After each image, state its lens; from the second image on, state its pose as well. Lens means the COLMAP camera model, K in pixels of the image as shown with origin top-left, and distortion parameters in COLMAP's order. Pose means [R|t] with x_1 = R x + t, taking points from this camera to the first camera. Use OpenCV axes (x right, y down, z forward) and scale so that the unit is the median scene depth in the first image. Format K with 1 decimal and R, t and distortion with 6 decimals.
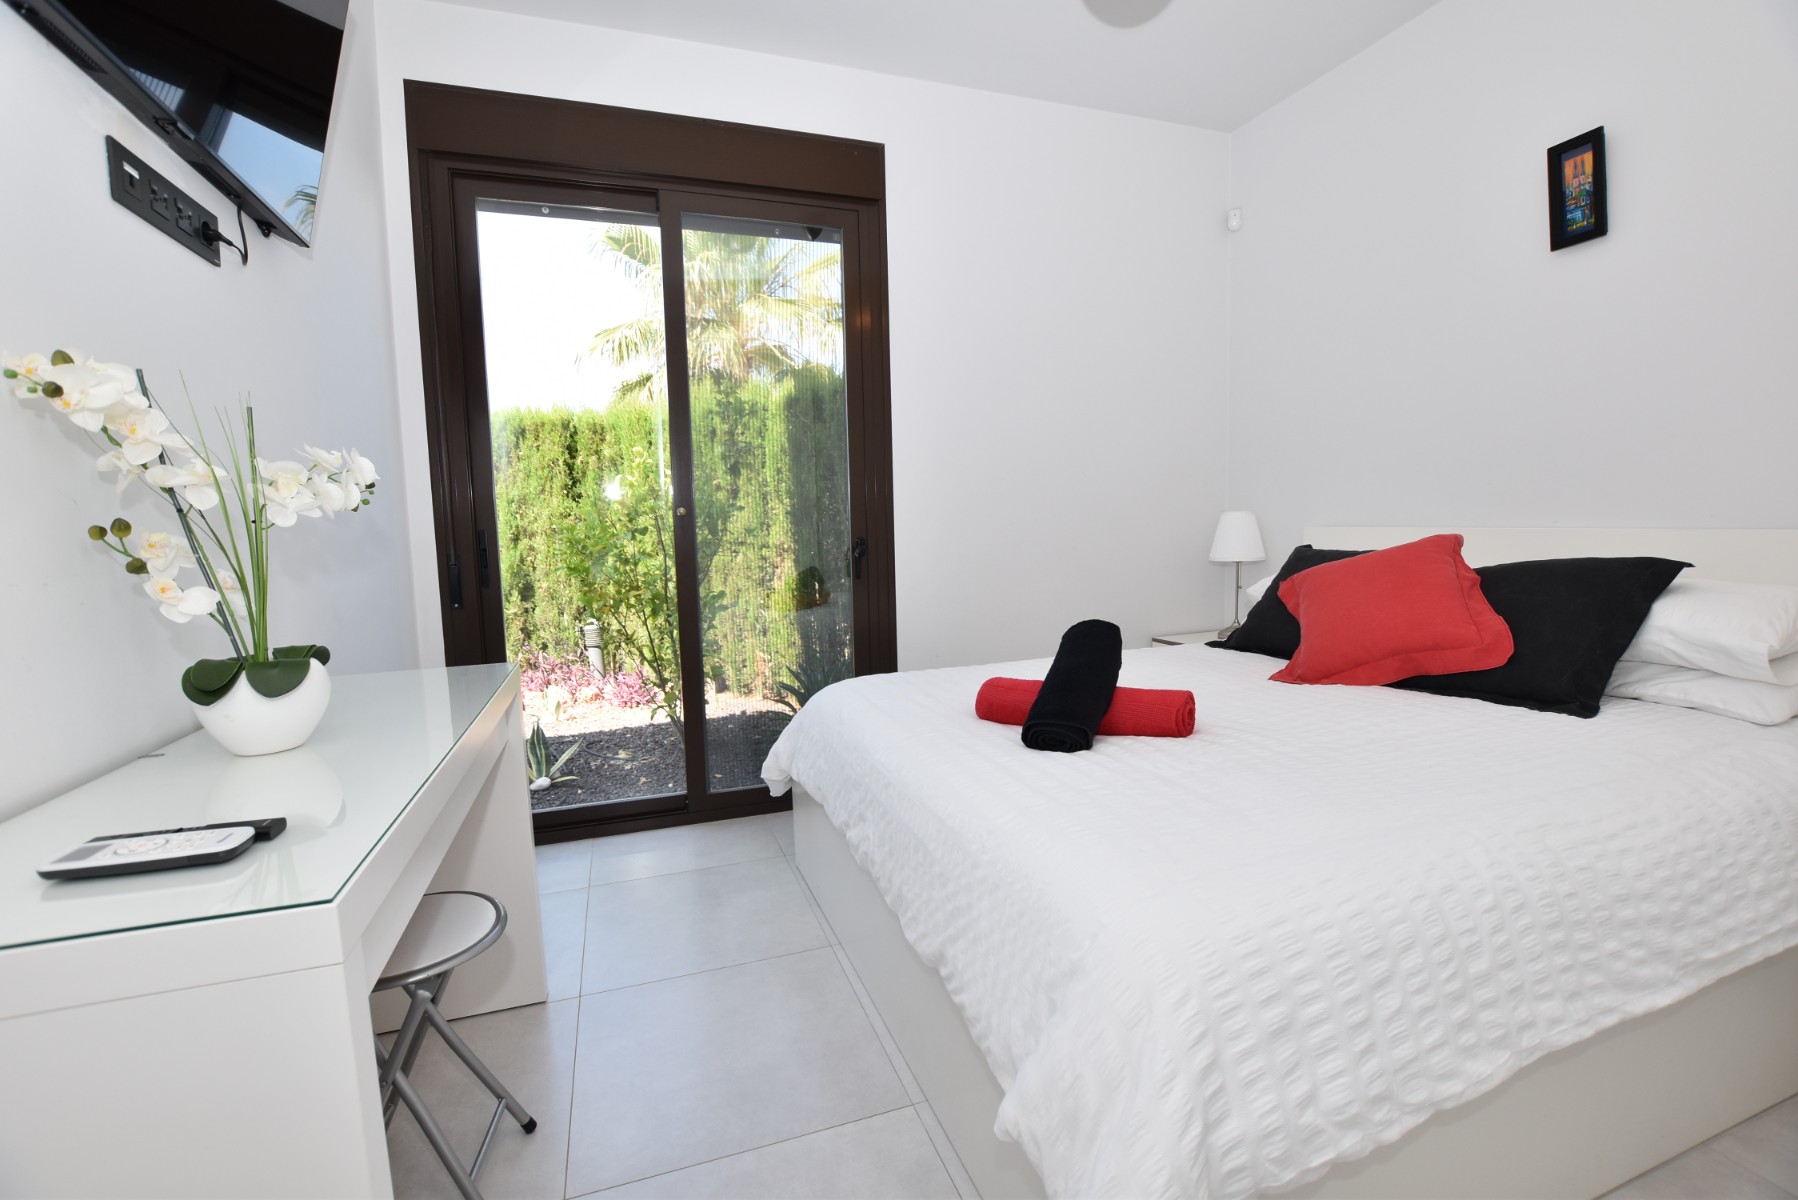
lens RADIAL K [[792.0, 0, 906.3], [0, 792.0, 609.1], [0, 0, 1]] dist [-0.035709, 0.006629]
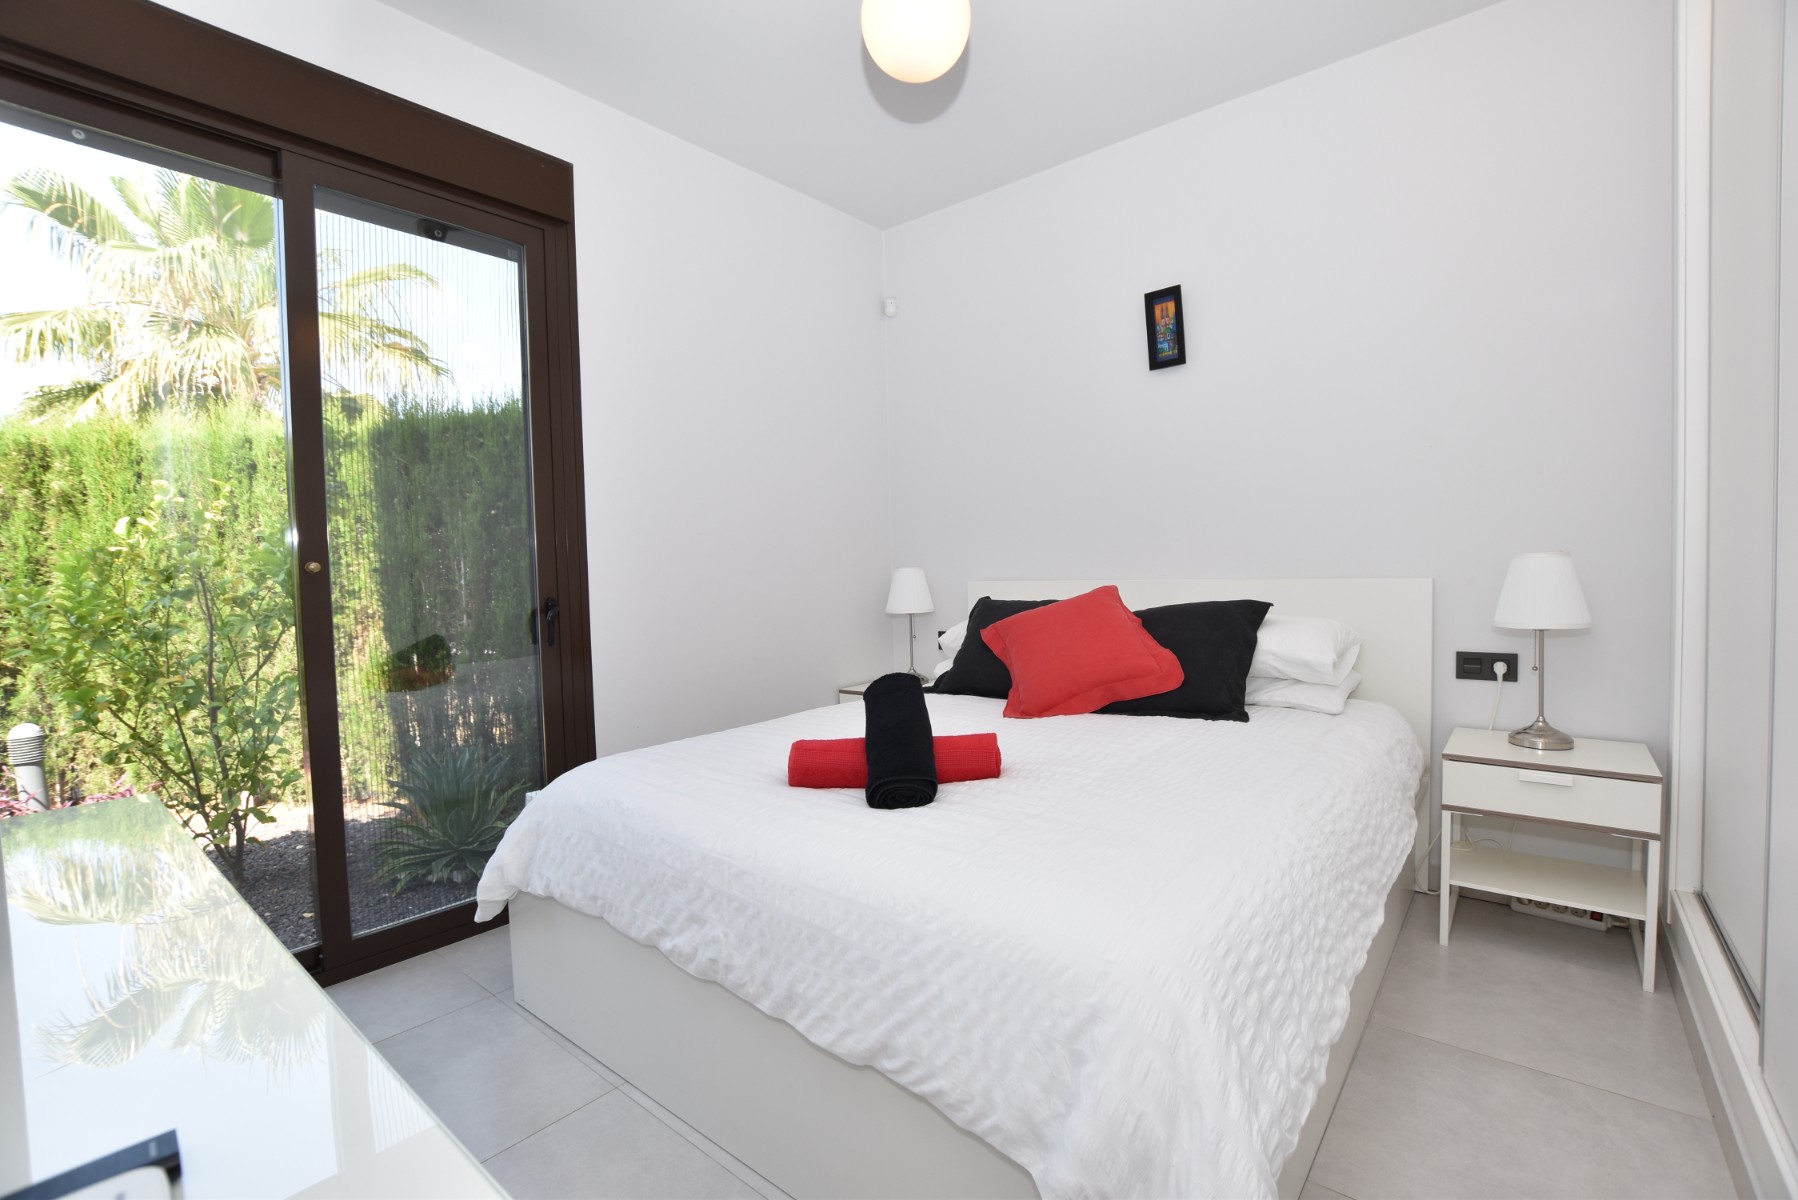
lens RADIAL K [[792.0, 0, 897.8], [0, 792.0, 607.9], [0, 0, 1]] dist [-0.035709, 0.006629]
pose [[0.860150, -0.023517, 0.509499, -0.232972], [0.061227, 0.996474, -0.057370, -0.009318], [-0.506353, 0.080542, 0.858557, 0.099801]]
